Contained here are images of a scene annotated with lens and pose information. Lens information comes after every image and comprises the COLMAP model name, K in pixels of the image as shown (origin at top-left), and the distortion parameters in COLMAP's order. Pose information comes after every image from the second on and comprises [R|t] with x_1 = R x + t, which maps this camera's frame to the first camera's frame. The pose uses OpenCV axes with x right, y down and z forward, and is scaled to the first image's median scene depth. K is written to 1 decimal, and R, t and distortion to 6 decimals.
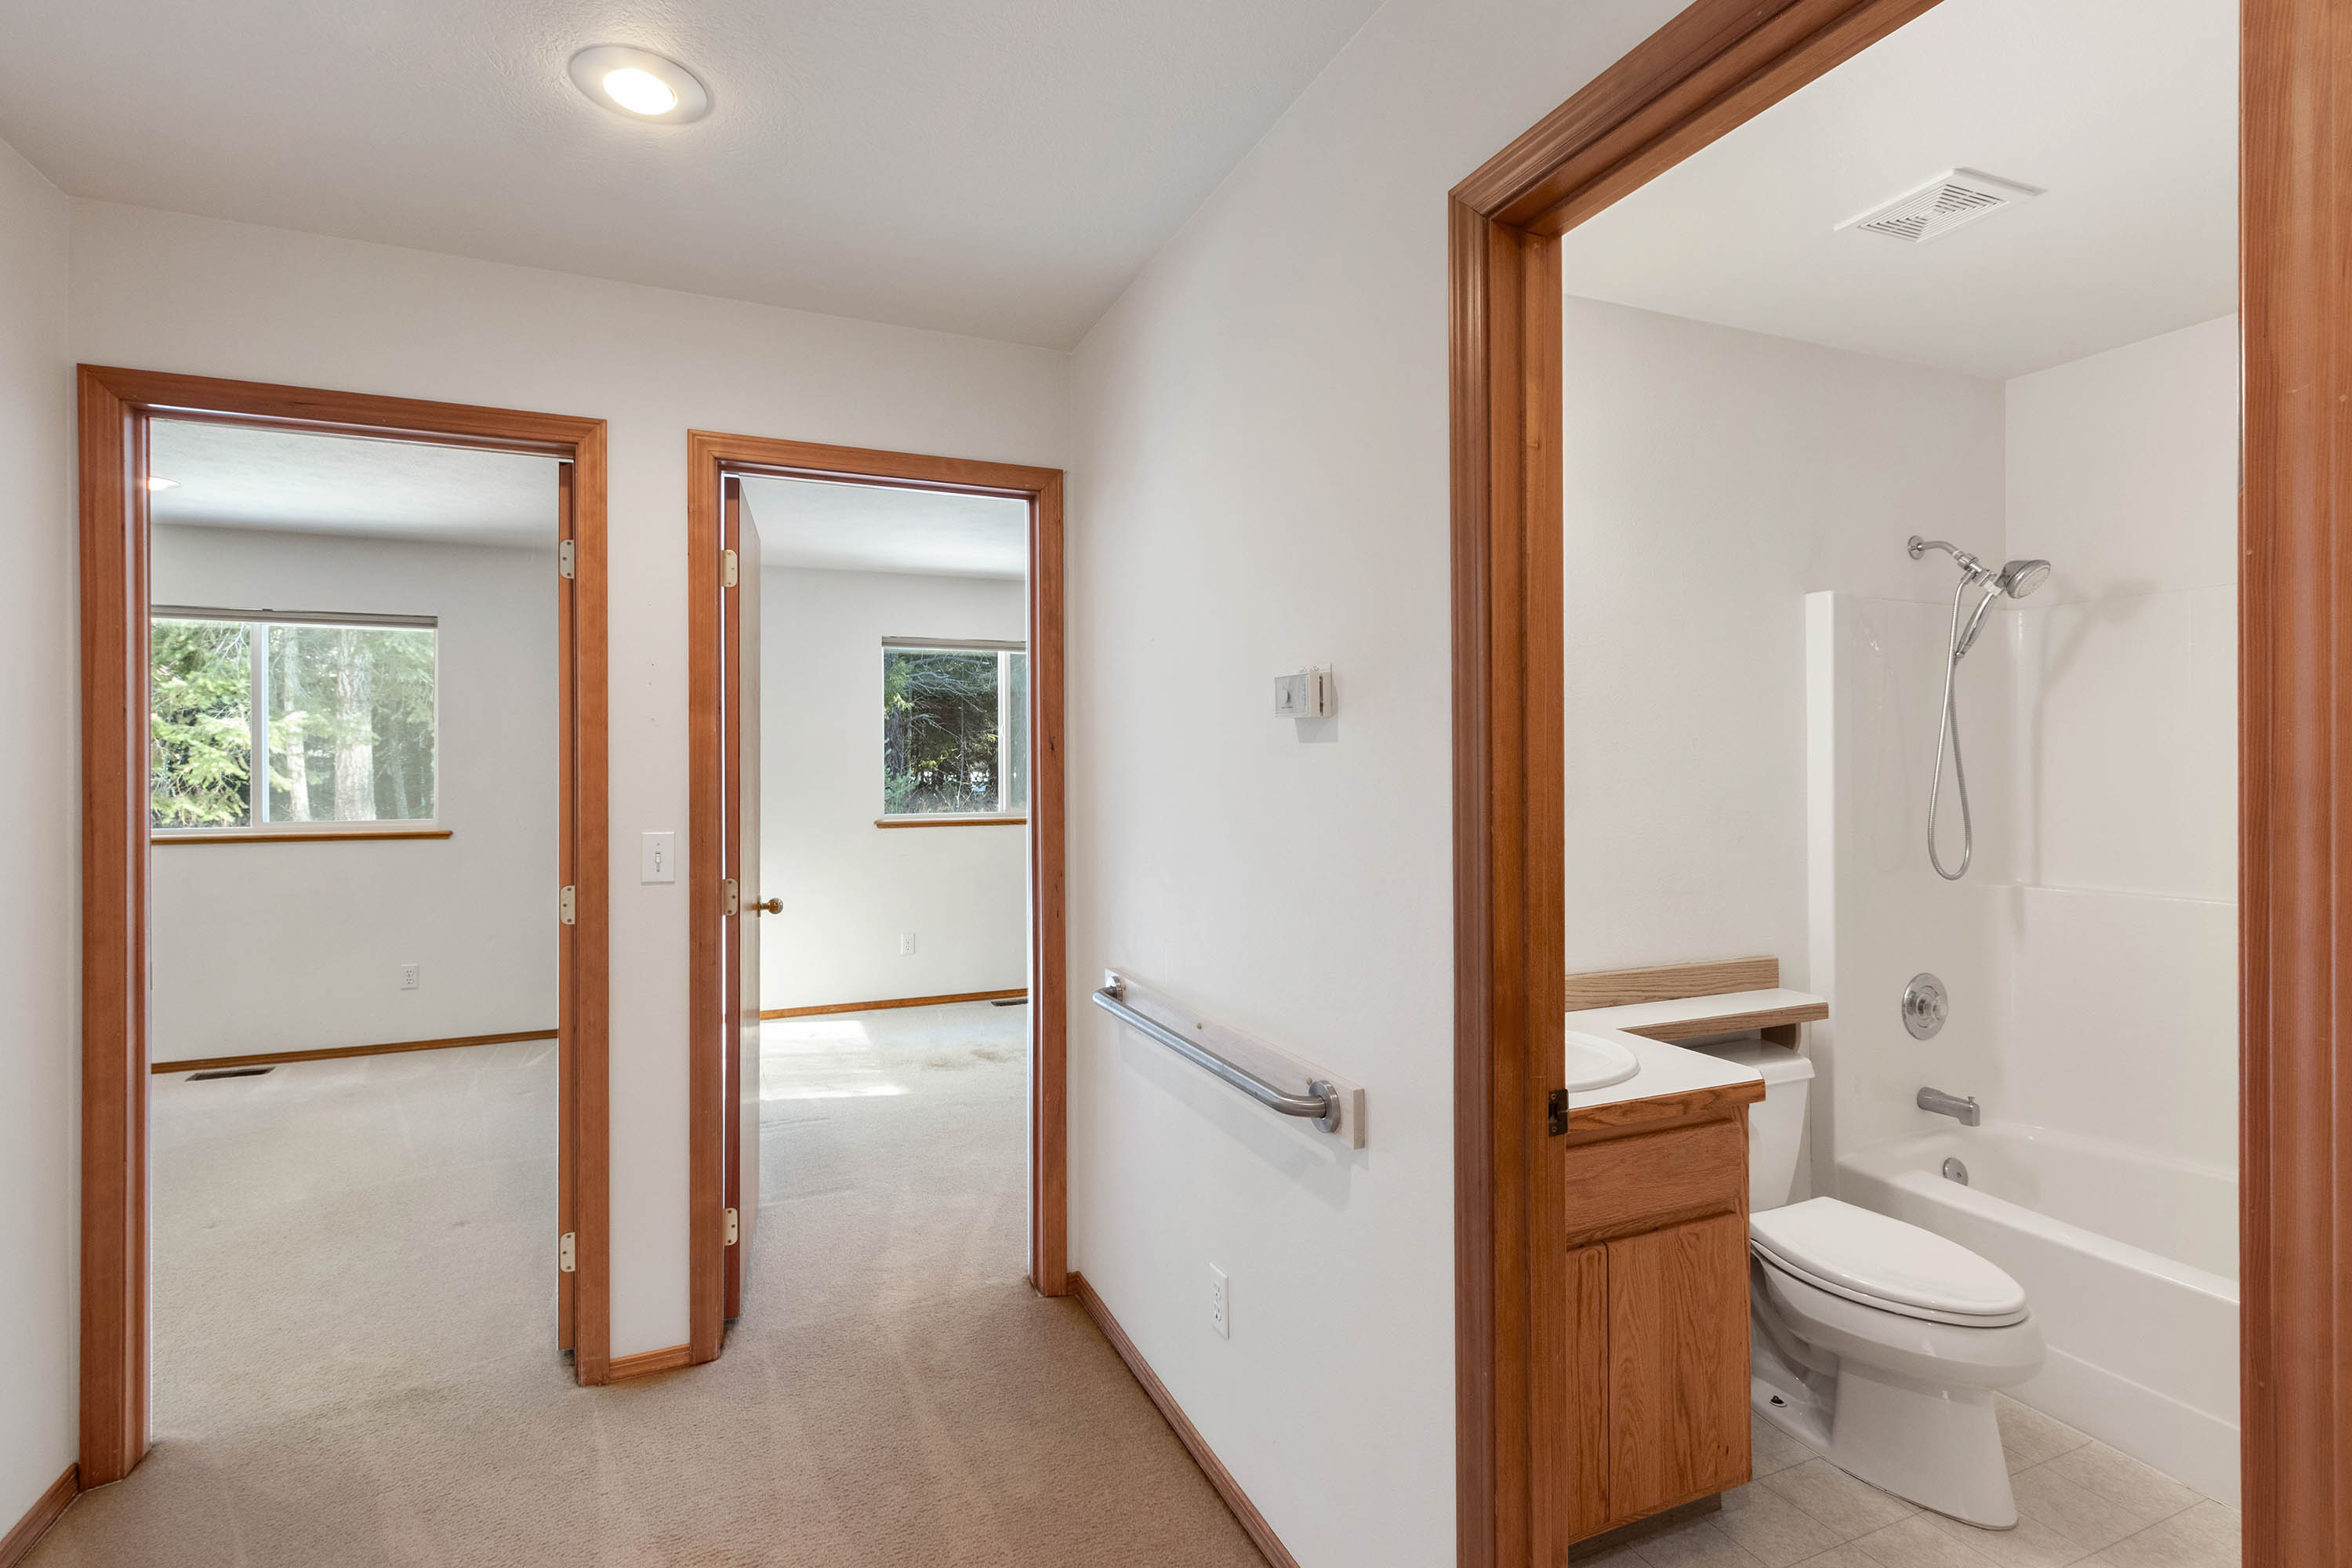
lens RADIAL K [[1082.0, 0, 1162.4], [0, 1082.0, 782.1], [0, 0, 1]] dist [0.002425, -0.000185]
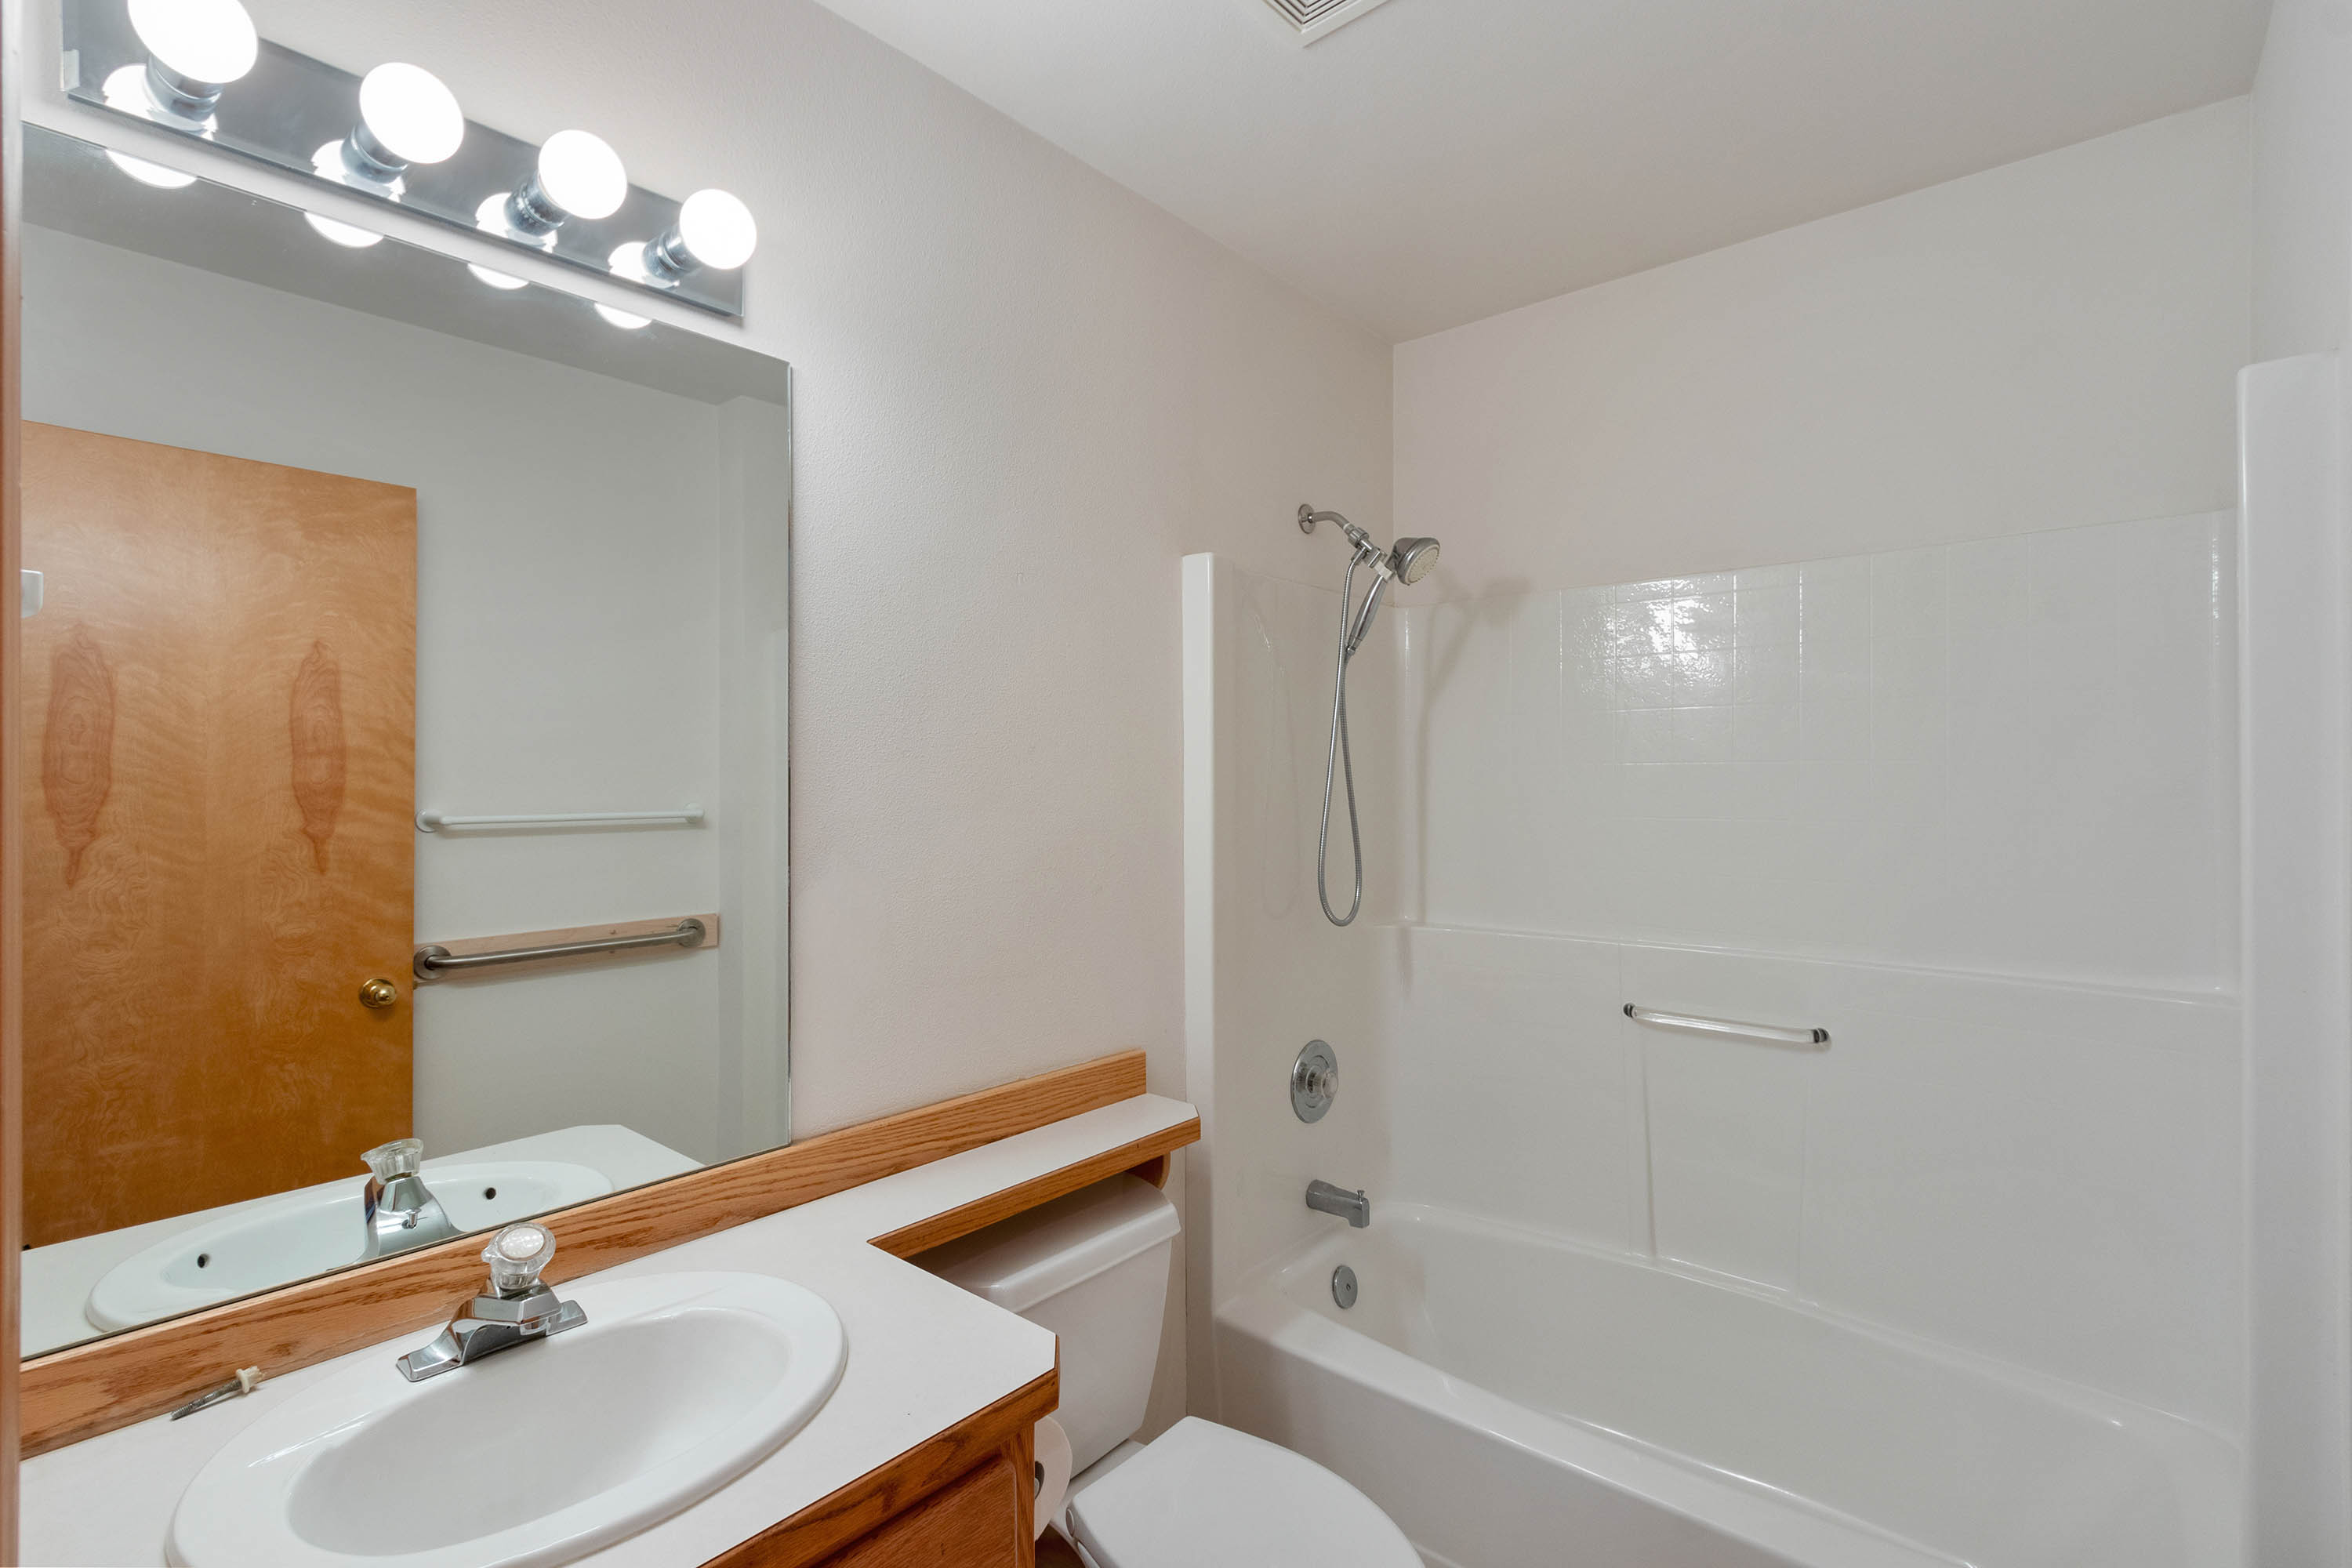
lens RADIAL K [[1082.0, 0, 1162.4], [0, 1082.0, 782.1], [0, 0, 1]] dist [0.002425, -0.000185]
pose [[0.894302, 0.006834, 0.447412, 0.241570], [-0.002942, 0.999952, -0.009392, -0.010517], [-0.447455, 0.007083, 0.894279, 0.329704]]
